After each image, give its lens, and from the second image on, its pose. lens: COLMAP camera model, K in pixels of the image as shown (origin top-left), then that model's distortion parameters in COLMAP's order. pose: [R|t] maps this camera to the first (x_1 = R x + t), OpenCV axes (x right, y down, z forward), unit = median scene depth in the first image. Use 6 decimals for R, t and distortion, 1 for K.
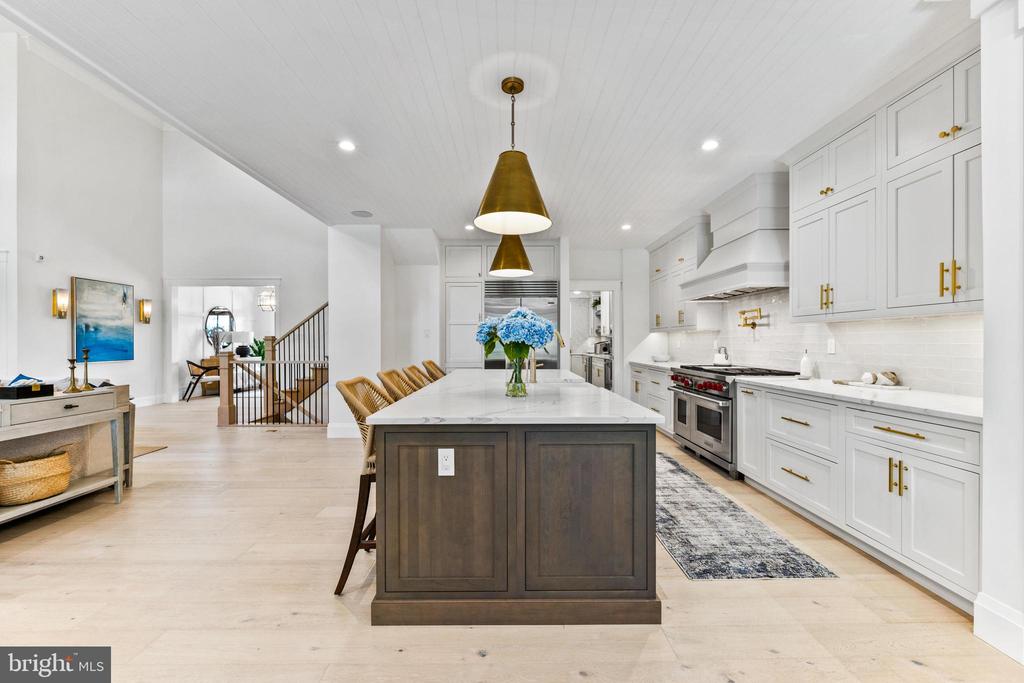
lens RADIAL K [[412.3, 0, 512.0], [0, 412.3, 341.5], [0, 0, 1]] dist [-0.010660, 0.000226]
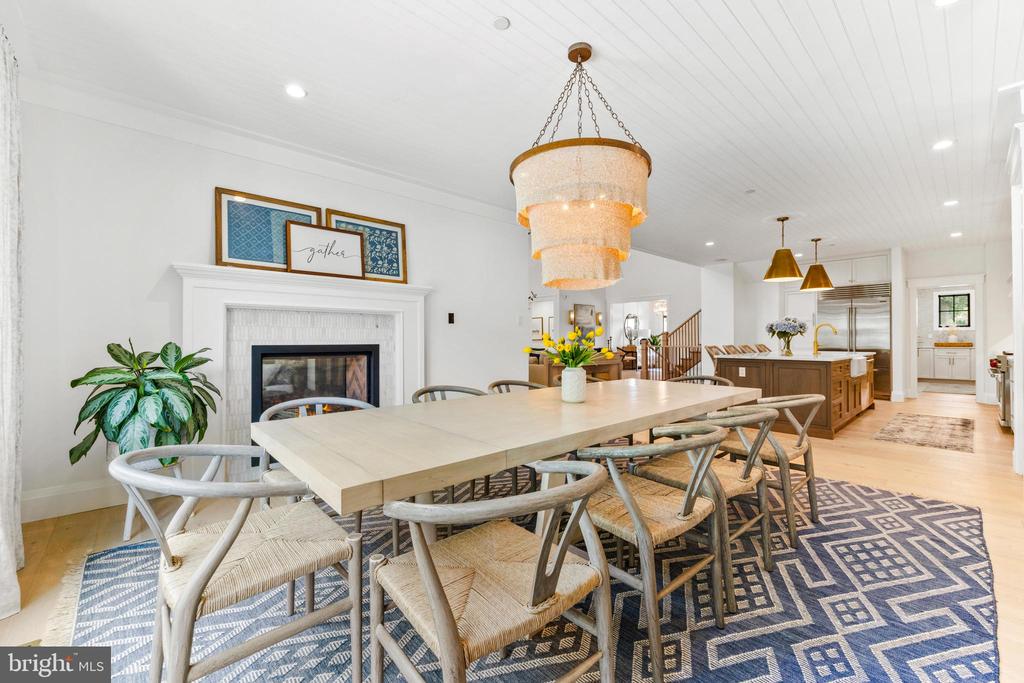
lens RADIAL K [[412.3, 0, 512.0], [0, 412.3, 341.5], [0, 0, 1]] dist [-0.010660, 0.000226]
pose [[0.661677, 0.003899, -0.749778, 0.249359], [0.002340, 0.999971, 0.007265, 0.012435], [0.749785, -0.006561, 0.661649, -0.571358]]
